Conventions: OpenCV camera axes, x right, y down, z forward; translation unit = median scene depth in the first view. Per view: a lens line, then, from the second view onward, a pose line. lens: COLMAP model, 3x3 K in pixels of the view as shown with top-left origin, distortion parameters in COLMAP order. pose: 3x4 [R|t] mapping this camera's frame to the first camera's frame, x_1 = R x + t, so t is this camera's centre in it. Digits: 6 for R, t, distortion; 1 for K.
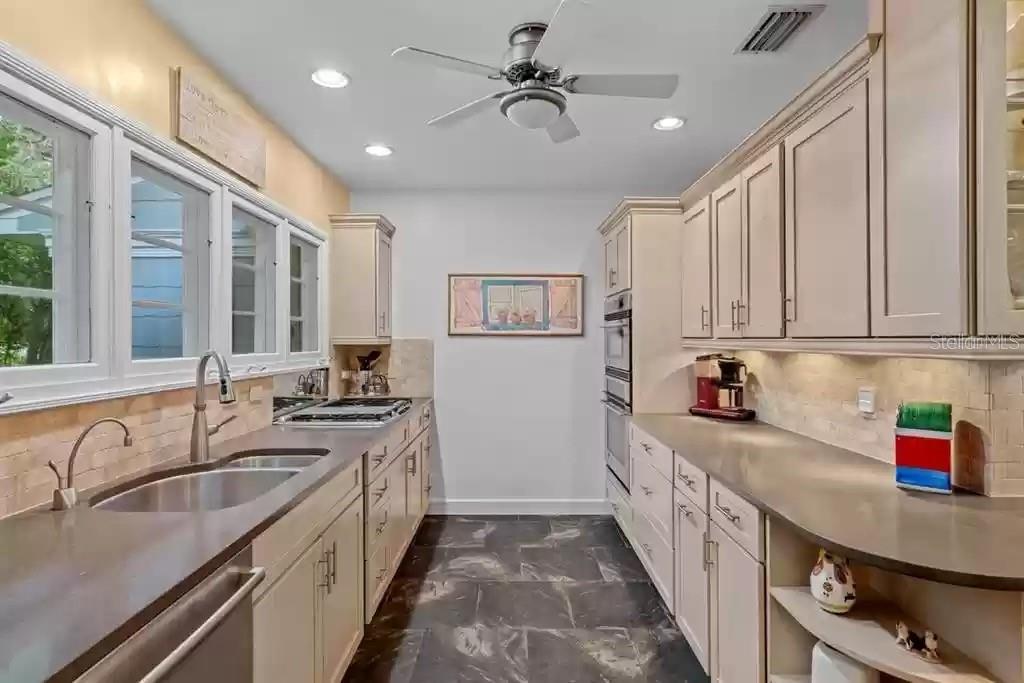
lens RADIAL K [[502.8, 0, 513.0], [0, 502.8, 340.2], [0, 0, 1]] dist [-0.001343, 0.003706]
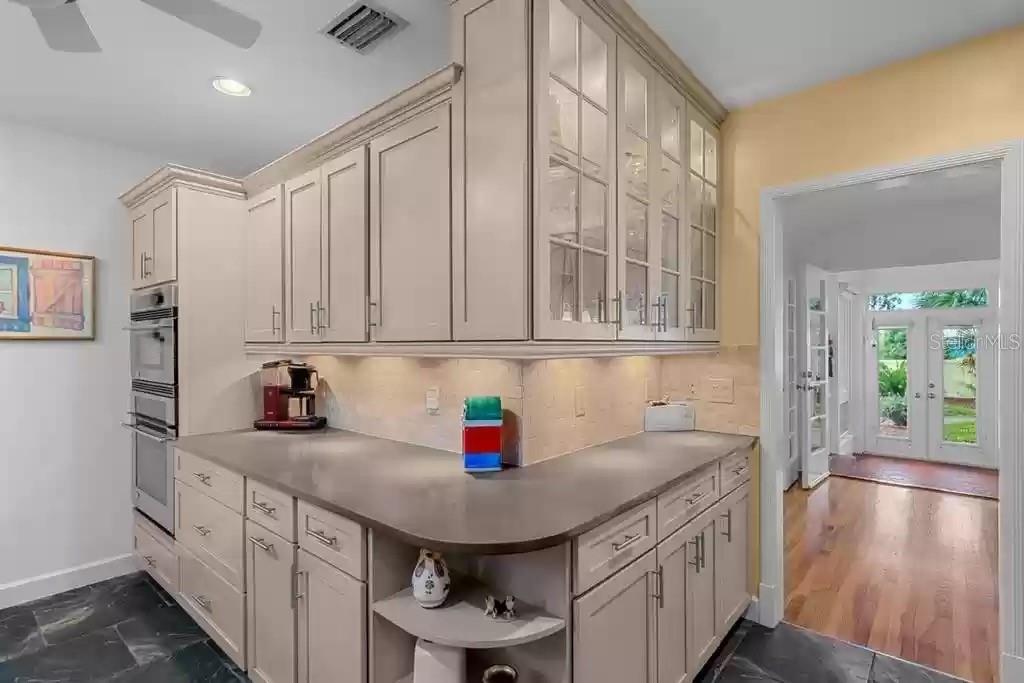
lens RADIAL K [[502.8, 0, 510.4], [0, 502.8, 346.3], [0, 0, 1]] dist [-0.001343, 0.003706]
pose [[0.662710, -0.003926, 0.748866, -0.017928], [0.003514, 0.999992, 0.002133, 0.002244], [-0.748868, 0.001217, 0.662718, 0.121034]]
